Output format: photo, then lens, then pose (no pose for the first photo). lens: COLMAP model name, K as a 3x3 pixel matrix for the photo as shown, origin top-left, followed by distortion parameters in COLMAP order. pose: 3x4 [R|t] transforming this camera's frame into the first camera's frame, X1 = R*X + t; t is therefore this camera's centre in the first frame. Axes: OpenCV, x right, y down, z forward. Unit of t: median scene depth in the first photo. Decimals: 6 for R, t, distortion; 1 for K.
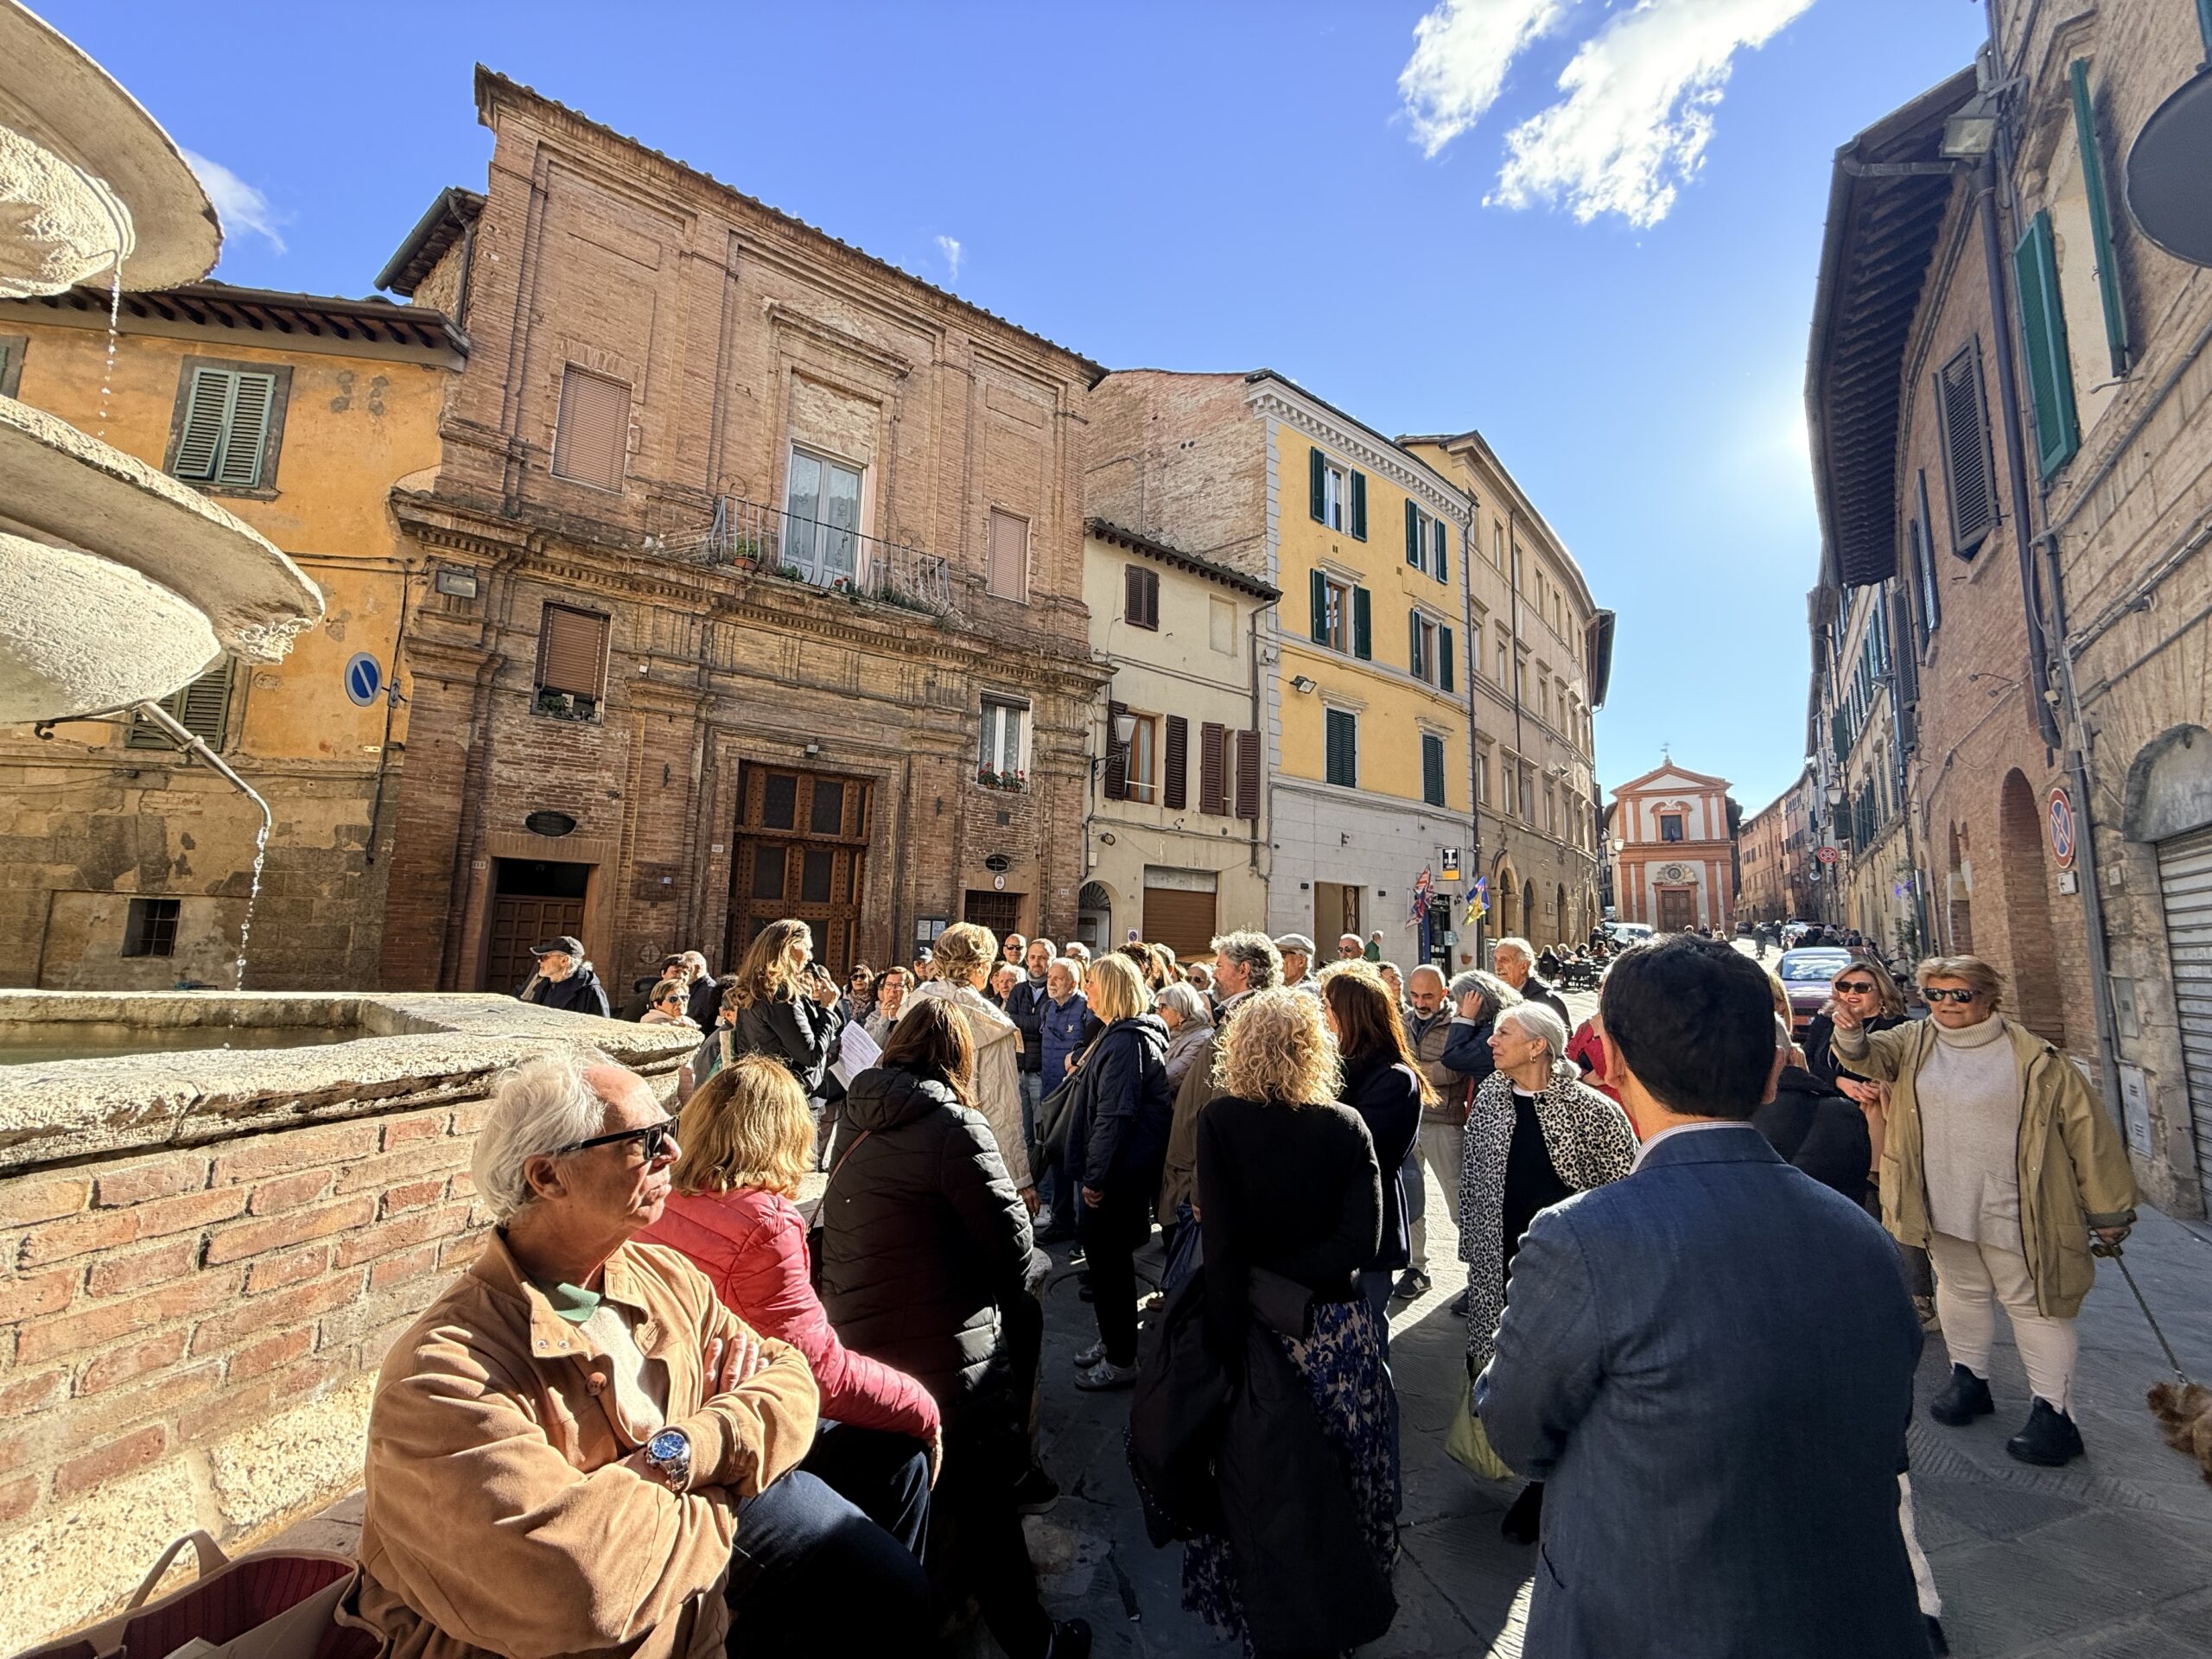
lens RADIAL K [[891.9, 0, 1110.9], [0, 891.9, 829.0], [0, 0, 1]] dist [0.003482, -0.000009]
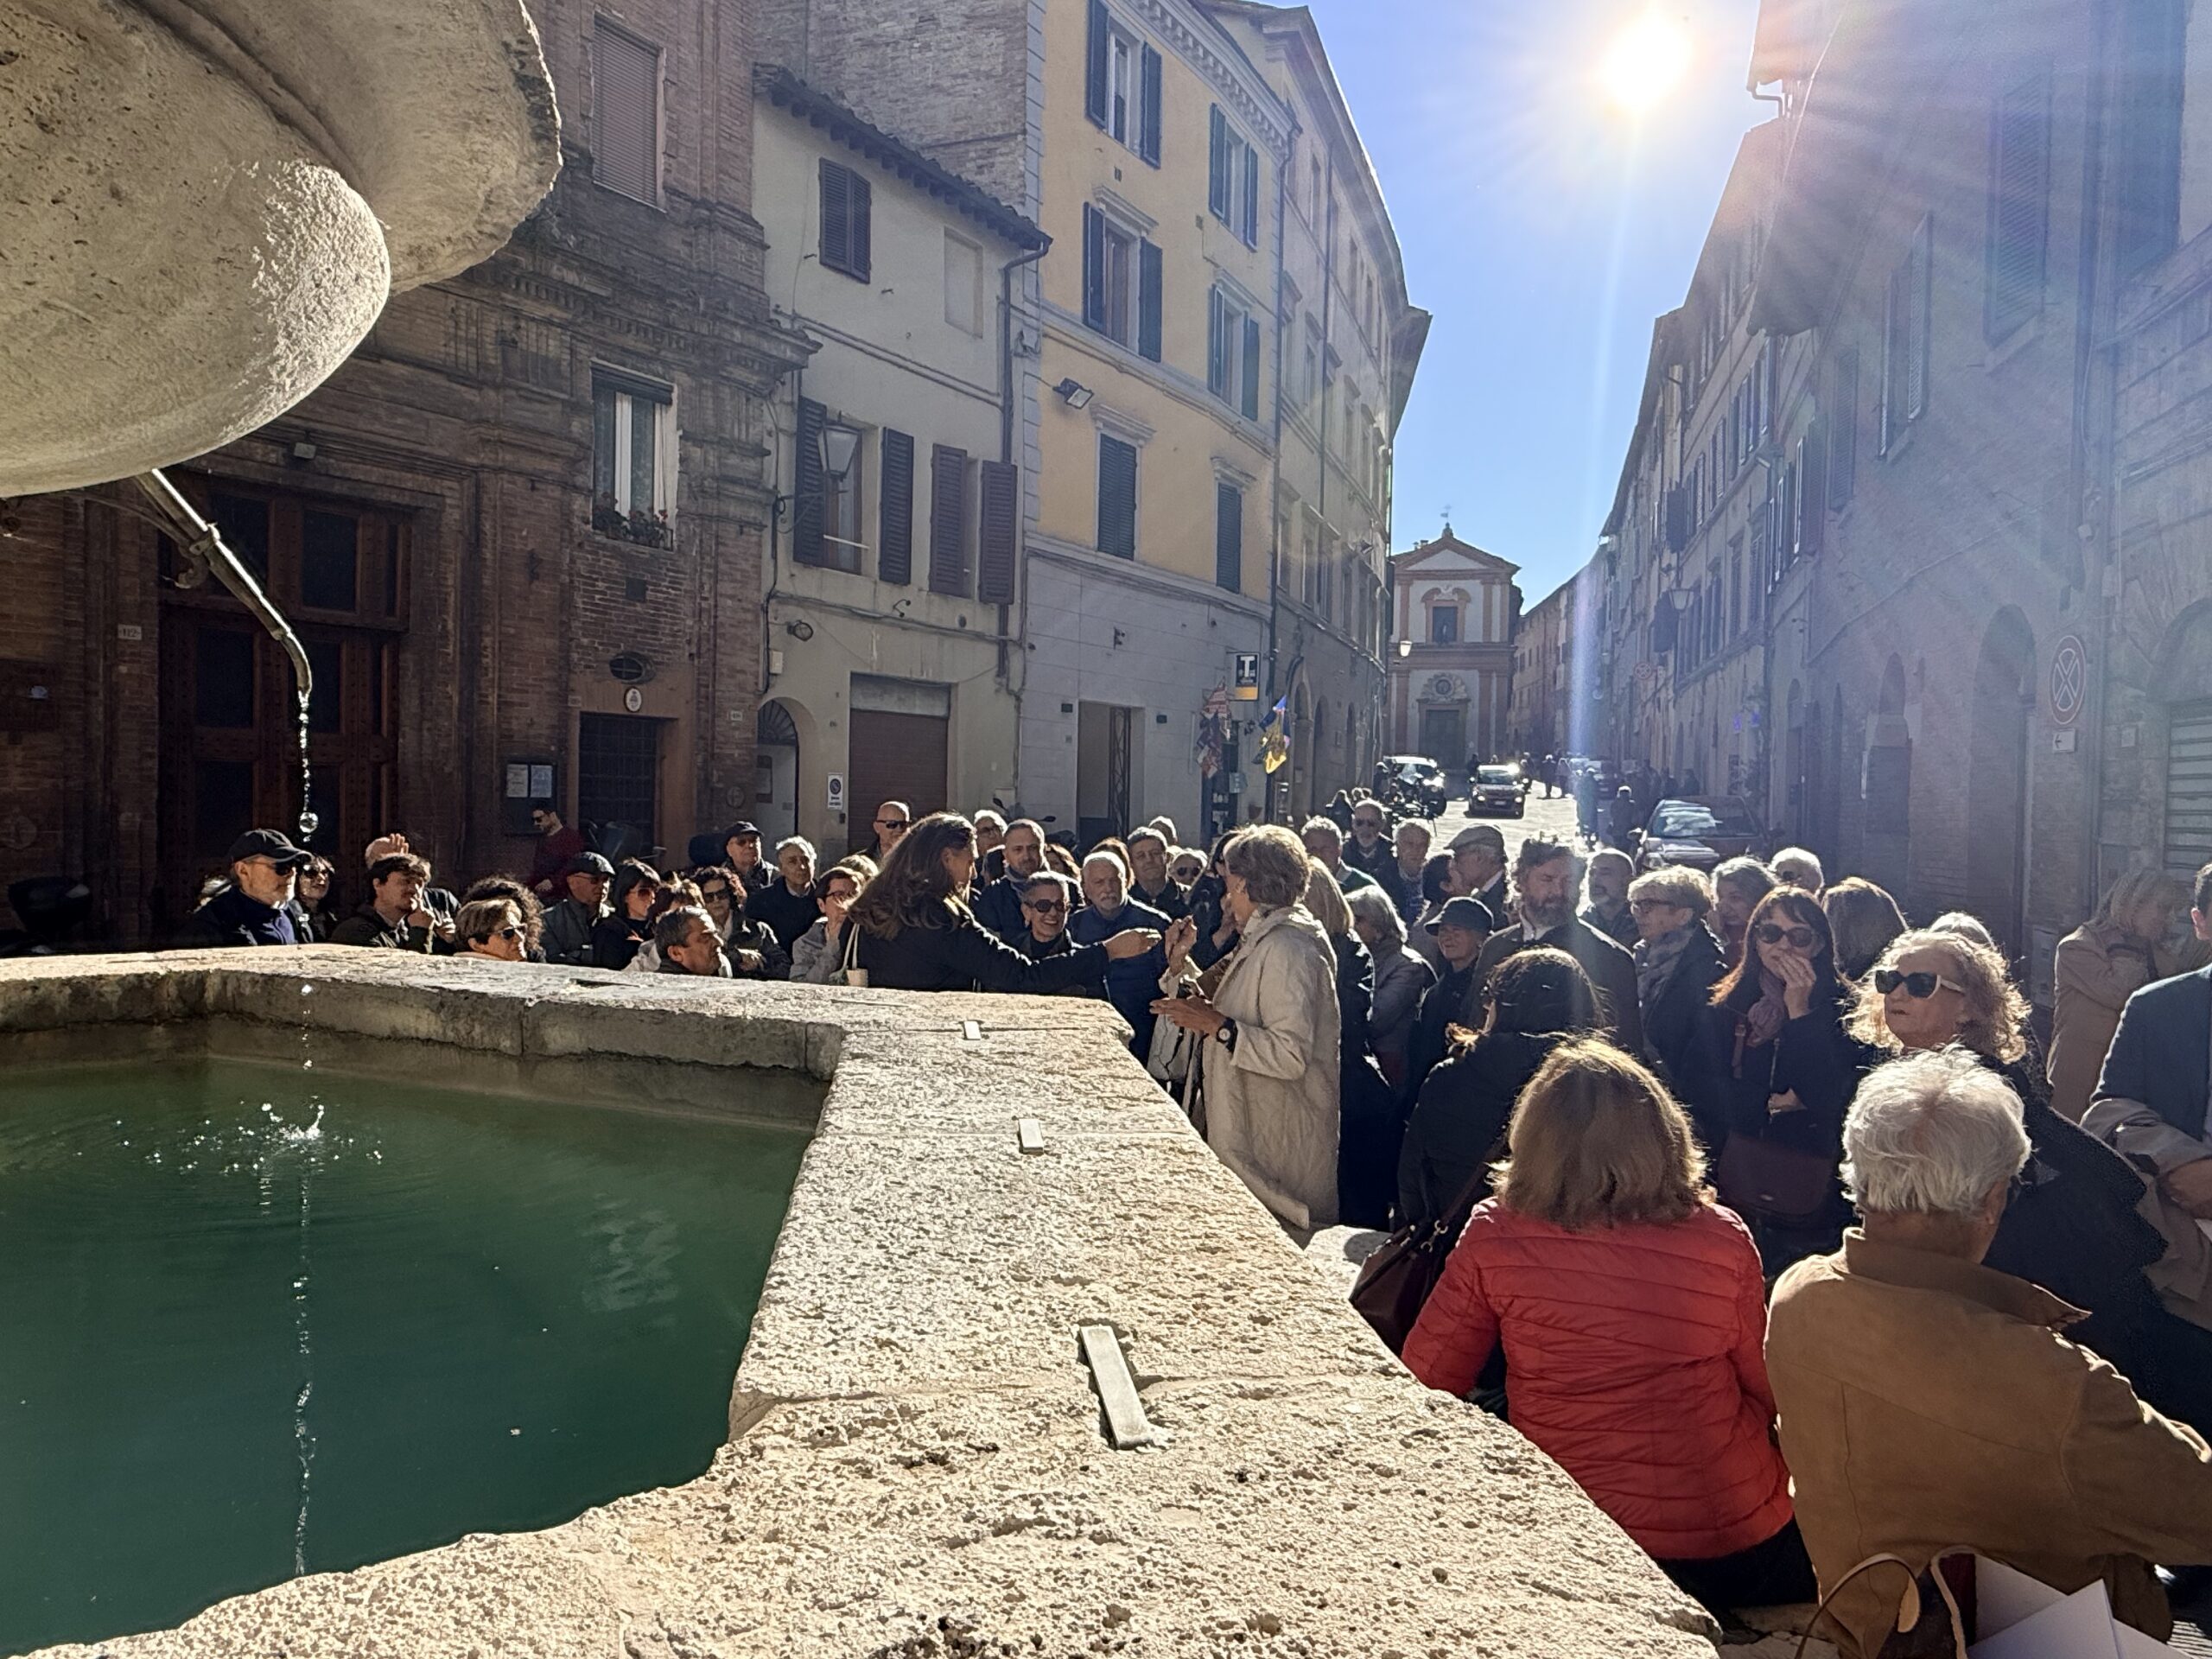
lens RADIAL K [[1420.6, 0, 1101.5], [0, 1420.6, 831.1], [0, 0, 1]] dist [0.003233, 0.000979]
pose [[0.935106, -0.015726, 0.354019, -0.145453], [-0.042876, 0.986654, 0.157083, -0.013890], [-0.351765, -0.162068, 0.921952, -0.001774]]
